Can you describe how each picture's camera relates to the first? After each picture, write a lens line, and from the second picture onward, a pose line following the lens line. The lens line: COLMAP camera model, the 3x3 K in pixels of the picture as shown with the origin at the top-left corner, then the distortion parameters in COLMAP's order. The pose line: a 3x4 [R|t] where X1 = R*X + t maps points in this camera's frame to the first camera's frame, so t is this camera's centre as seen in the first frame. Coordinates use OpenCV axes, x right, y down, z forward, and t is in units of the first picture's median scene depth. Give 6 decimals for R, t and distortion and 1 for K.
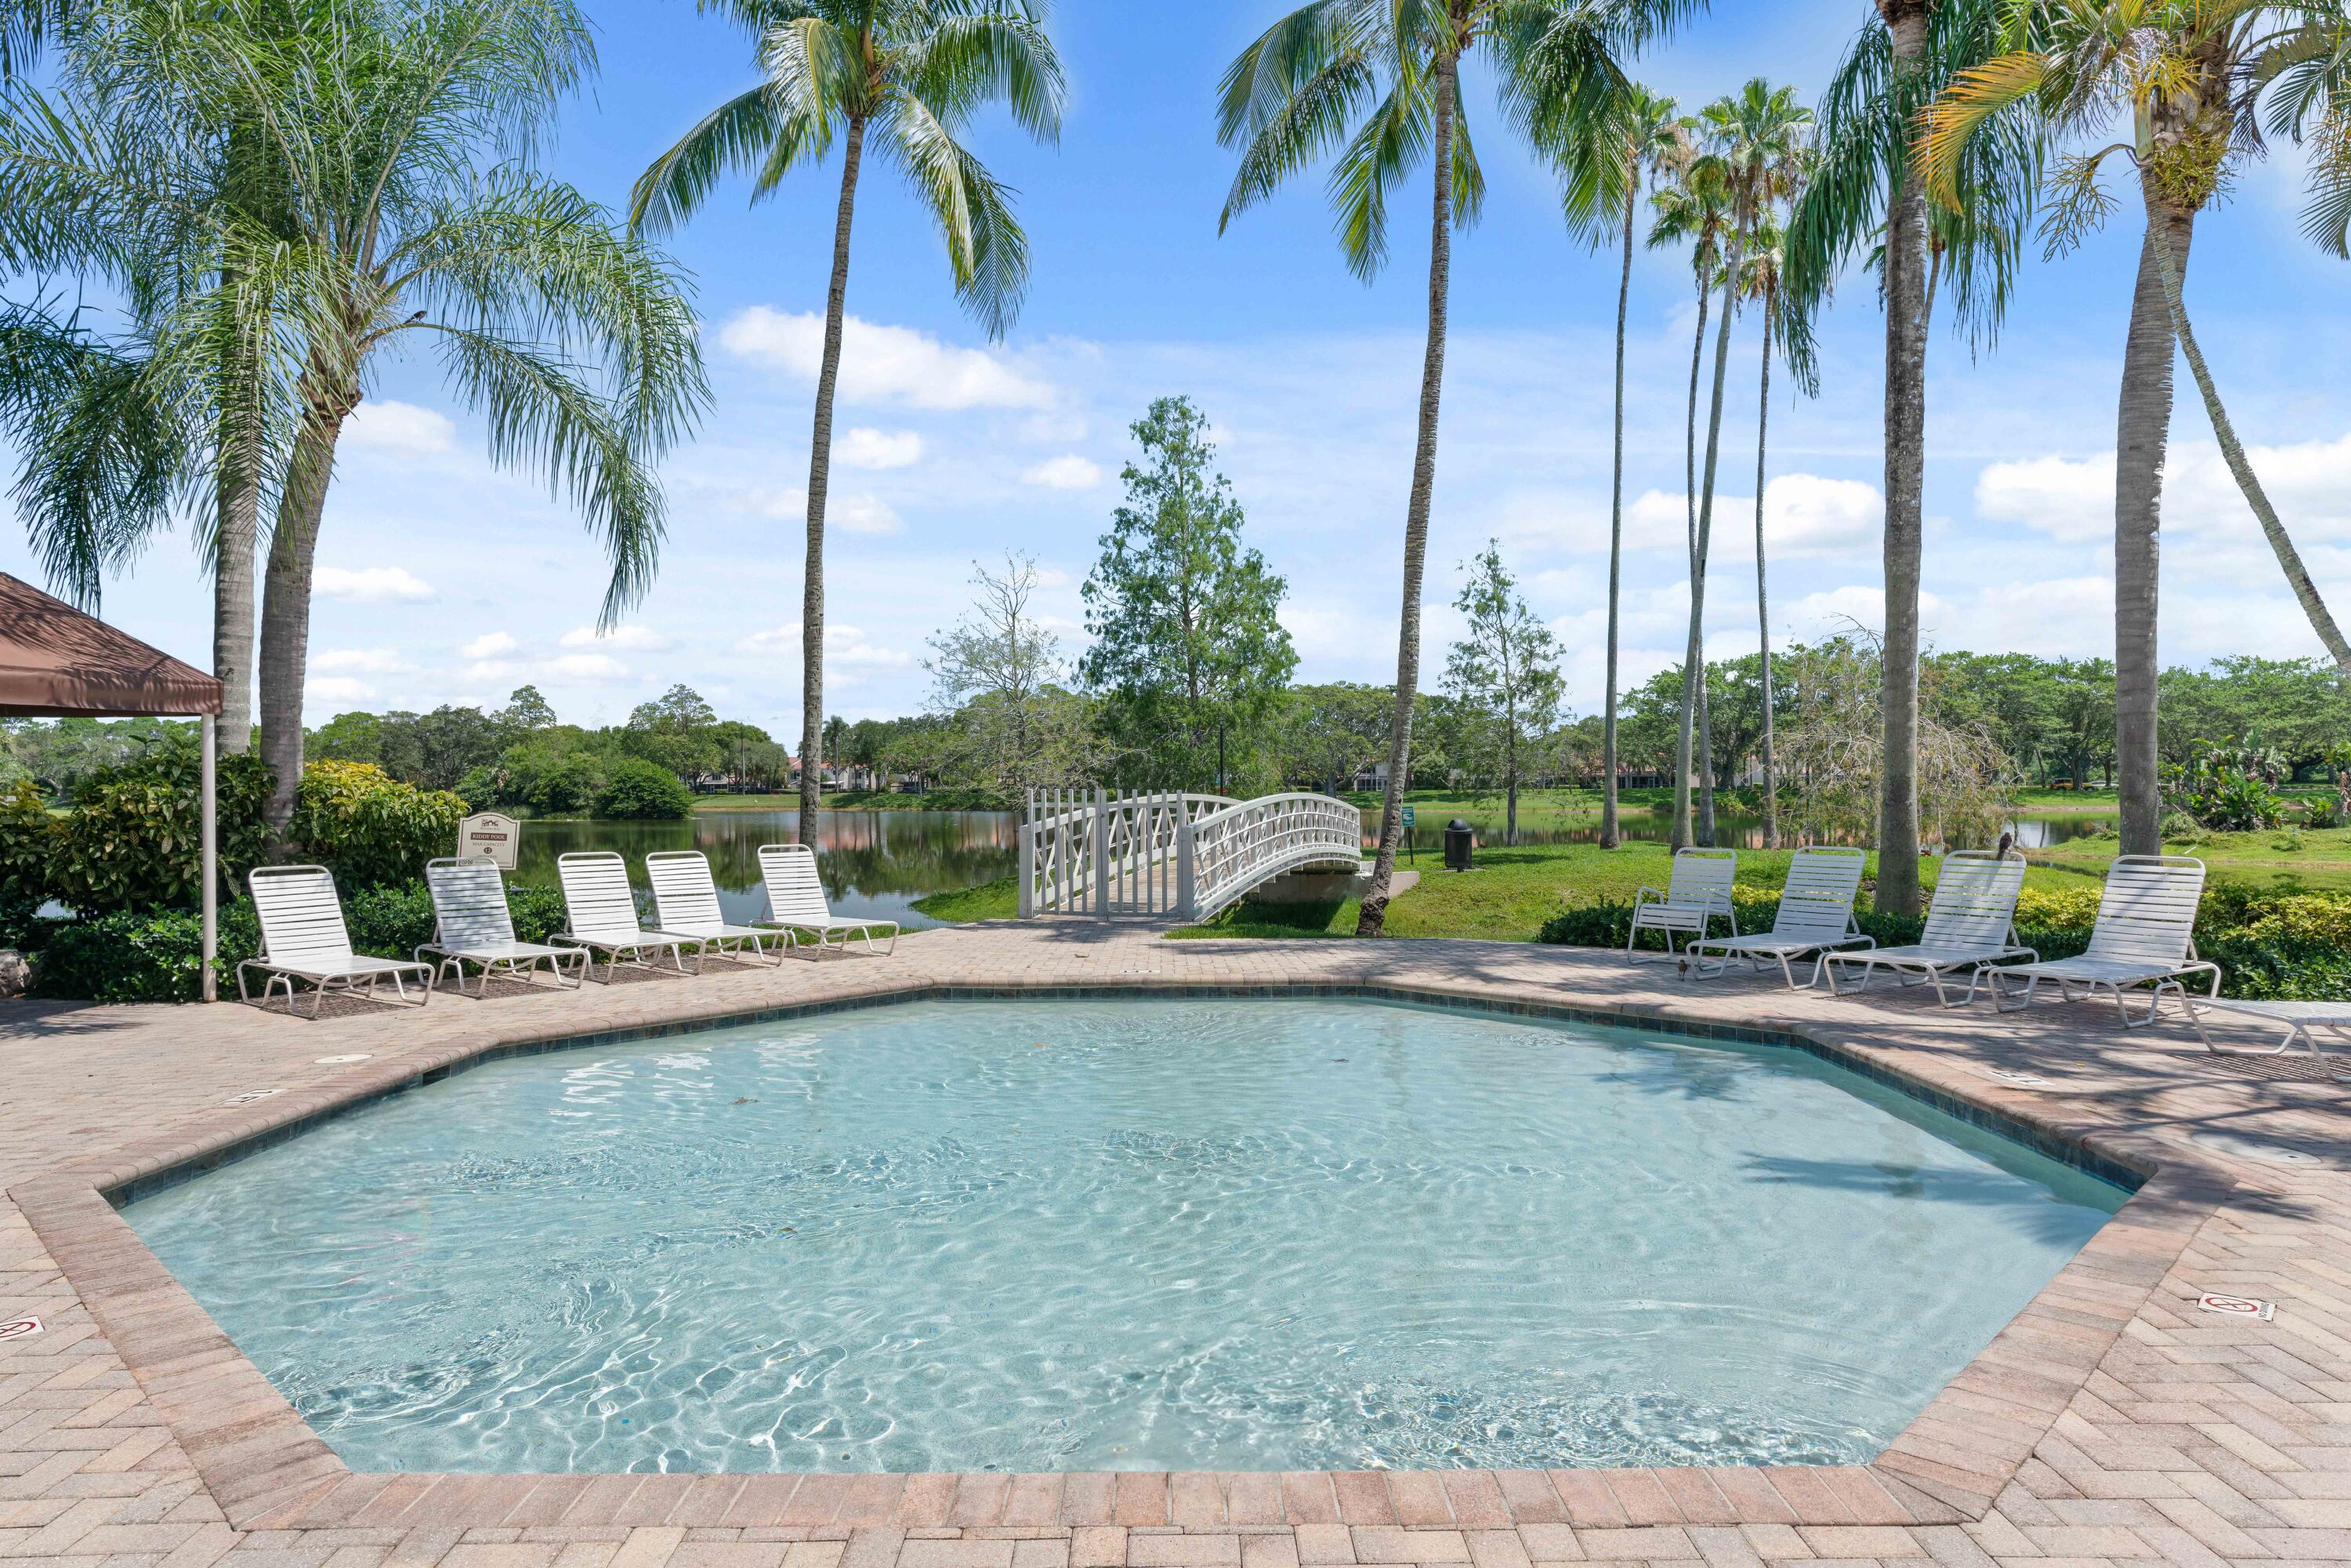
lens RADIAL K [[1481.5, 0, 1175.5], [0, 1481.5, 784.0], [0, 0, 1]] dist [-0.001736, -0.000129]
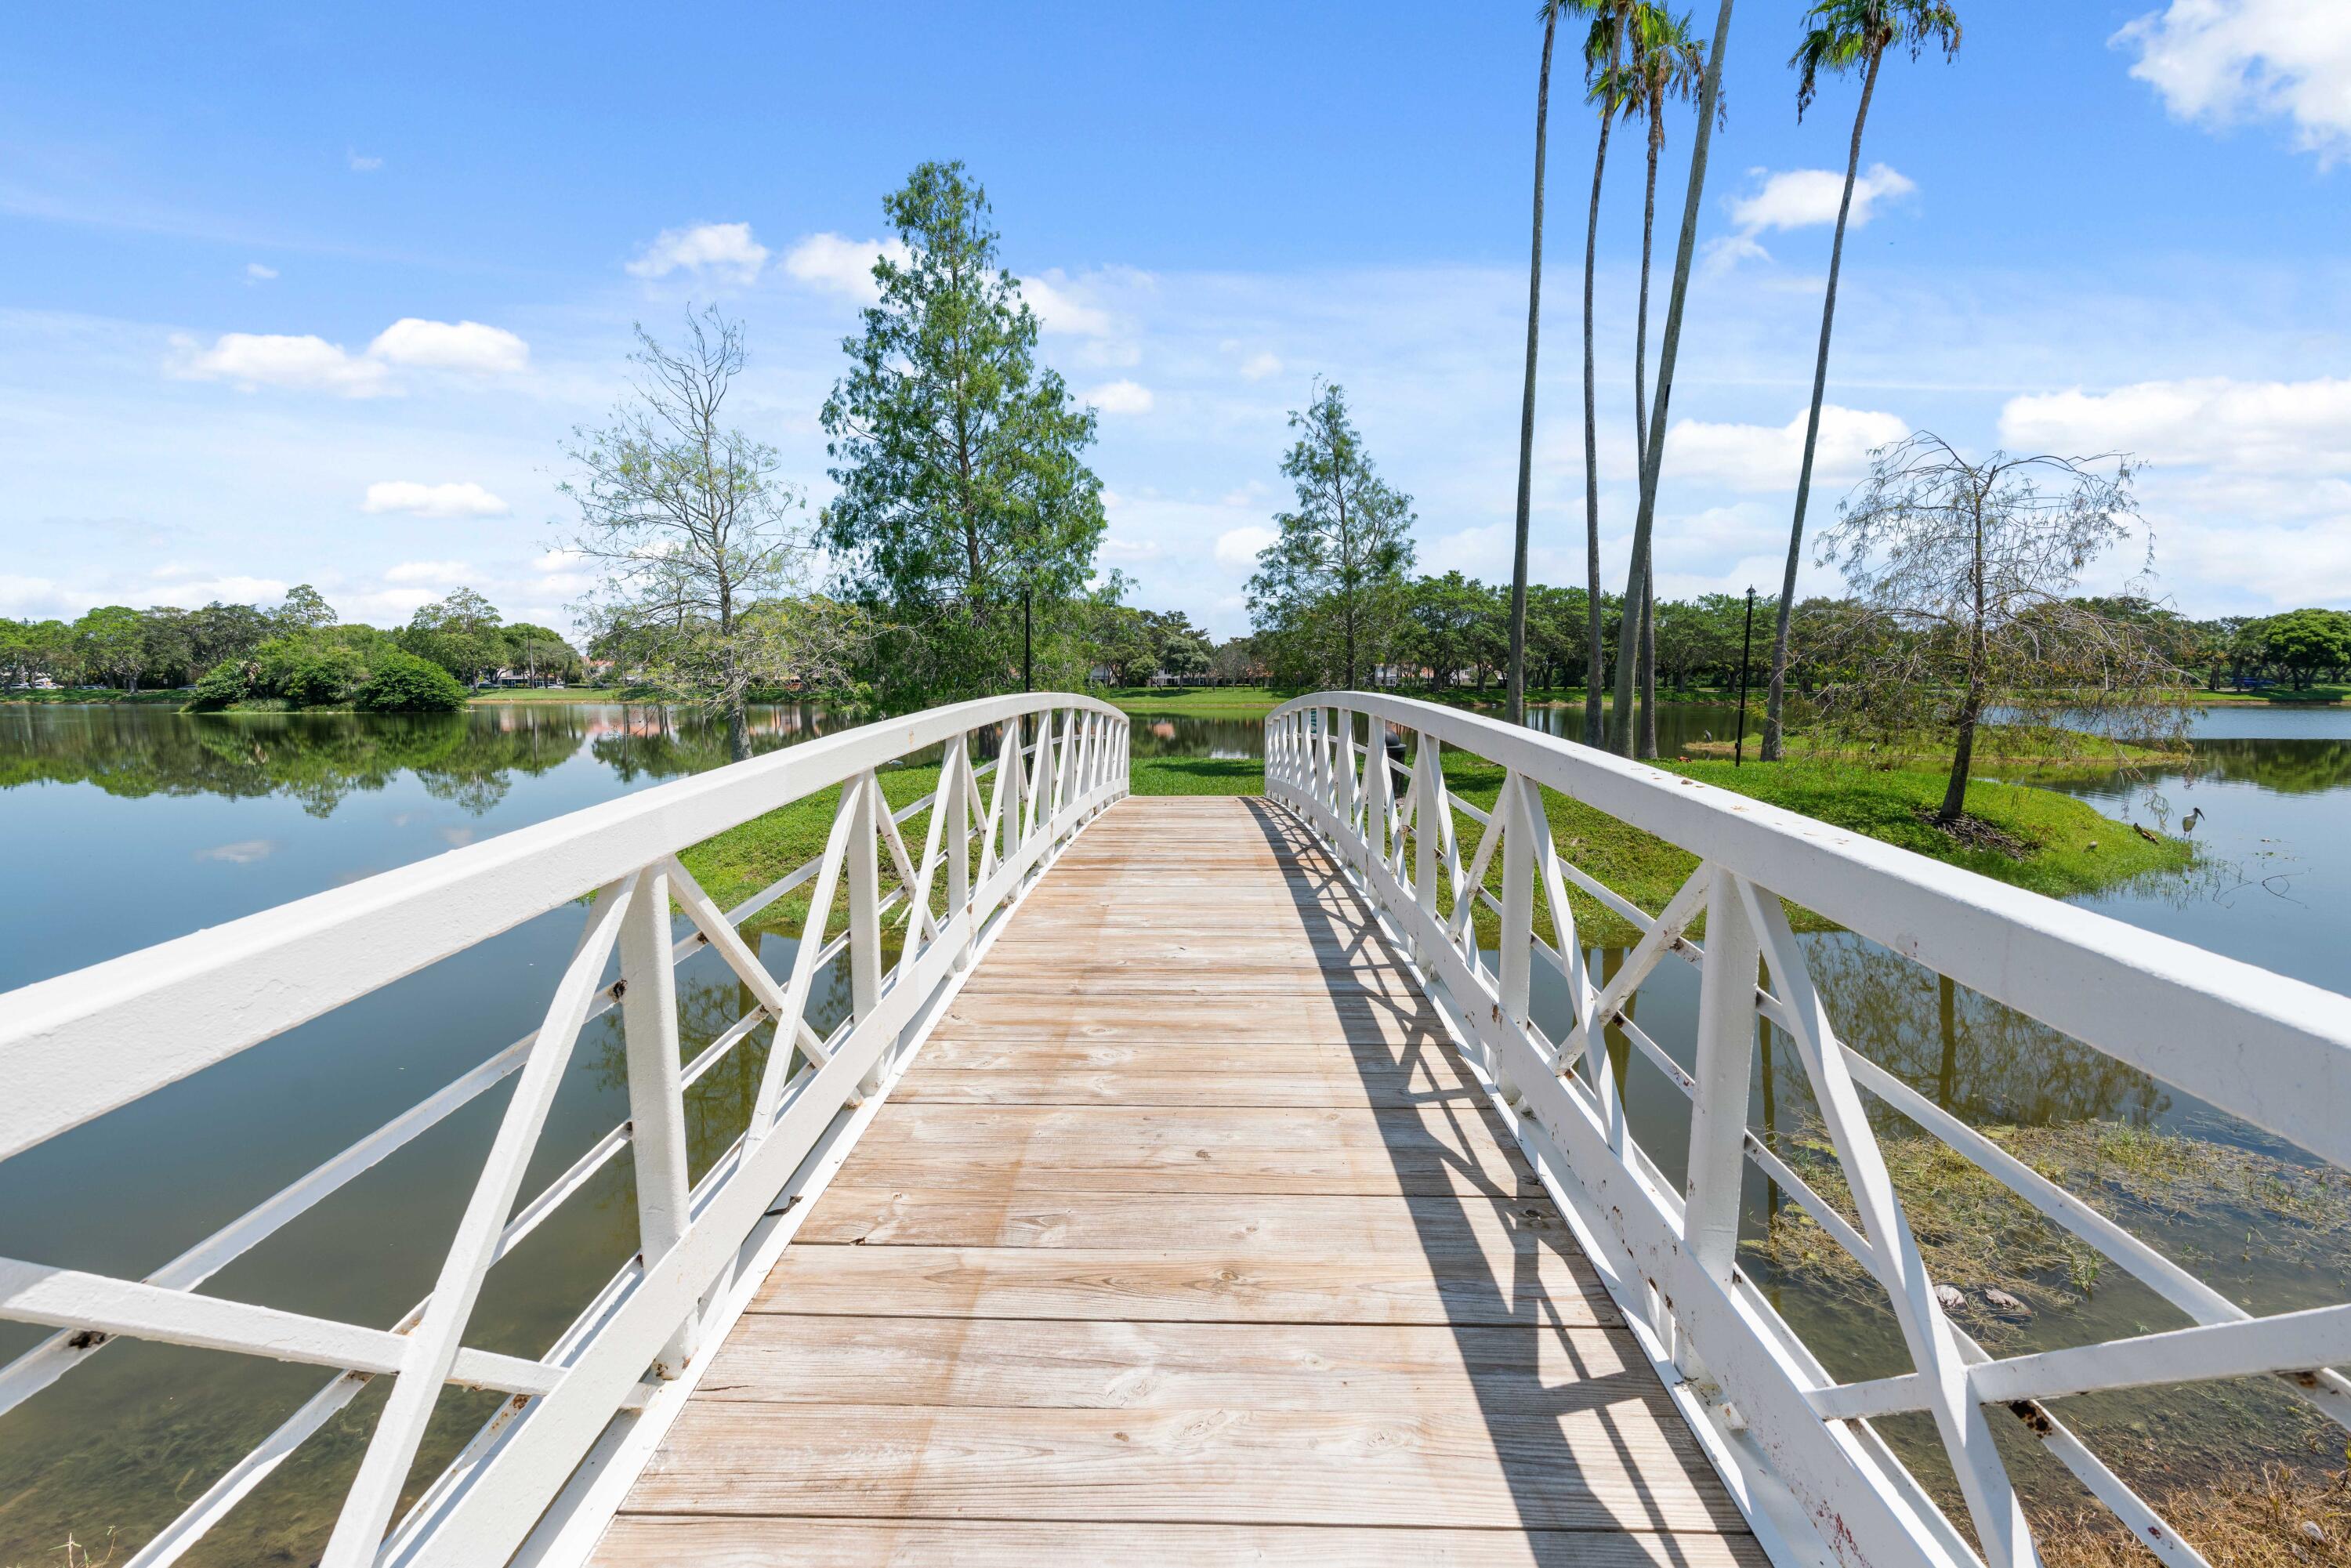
lens RADIAL K [[1078.2, 0, 1175.5], [0, 1078.2, 784.0], [0, 0, 1]] dist [-0.000962, -0.000930]
pose [[0.974332, -0.014482, 0.224651, -0.010415], [-0.006496, 0.995704, 0.092362, 0.002020], [-0.225024, -0.091450, 0.970052, 0.311652]]
